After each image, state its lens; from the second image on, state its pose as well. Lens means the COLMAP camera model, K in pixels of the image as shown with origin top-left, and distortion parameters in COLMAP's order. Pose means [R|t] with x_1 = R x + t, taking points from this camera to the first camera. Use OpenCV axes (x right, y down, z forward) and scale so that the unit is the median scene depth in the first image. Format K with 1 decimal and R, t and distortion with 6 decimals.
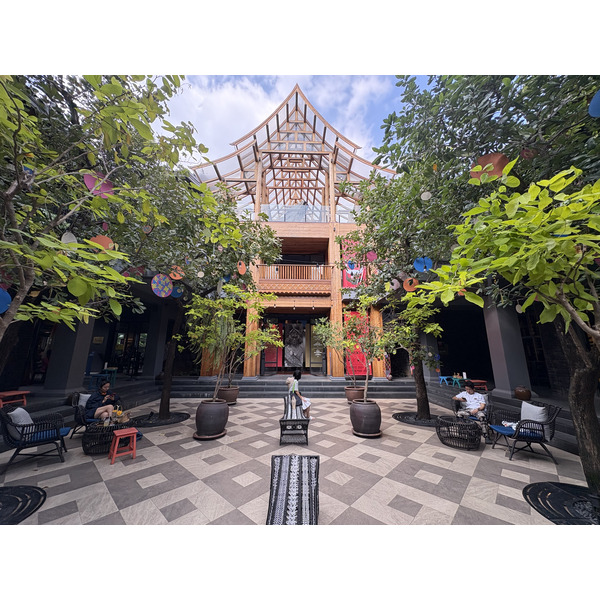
lens RADIAL K [[232.4, 0, 300.0], [0, 232.4, 300.0], [0, 0, 1]] dist [-0.001626, -0.000082]
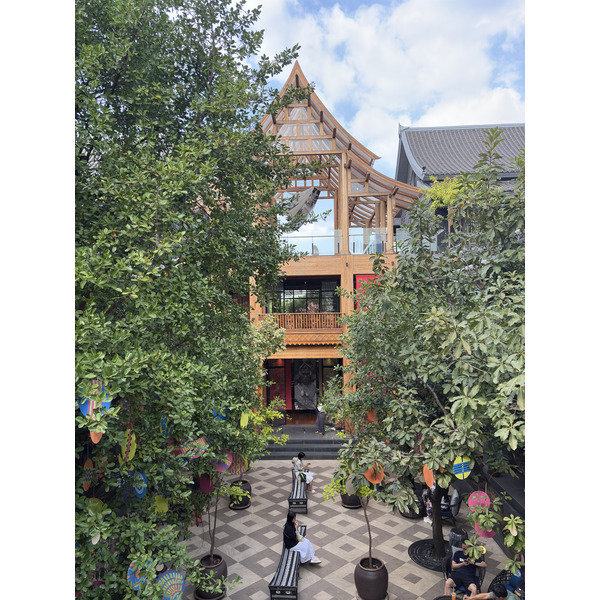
lens RADIAL K [[443.3, 0, 300.0], [0, 443.3, 300.0], [0, 0, 1]] dist [0.039812, -0.036547]
pose [[0.997612, -0.023004, -0.065129, 0.093401], [0.035260, 0.980406, 0.193806, -0.582560], [0.059395, -0.195640, 0.978876, -0.703003]]
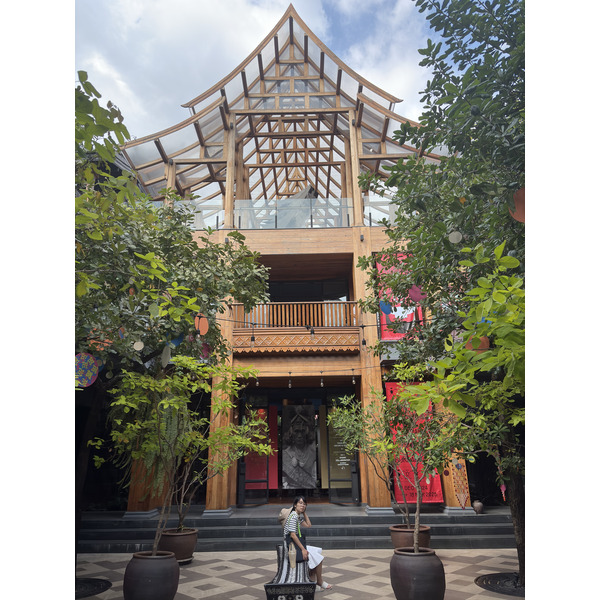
lens RADIAL K [[443.3, 0, 300.0], [0, 443.3, 300.0], [0, 0, 1]] dist [0.039812, -0.036547]
pose [[0.998972, -0.033534, -0.030506, 0.026427], [0.029683, 0.992458, -0.118935, -0.028477], [0.034265, 0.117907, 0.992433, -0.093242]]
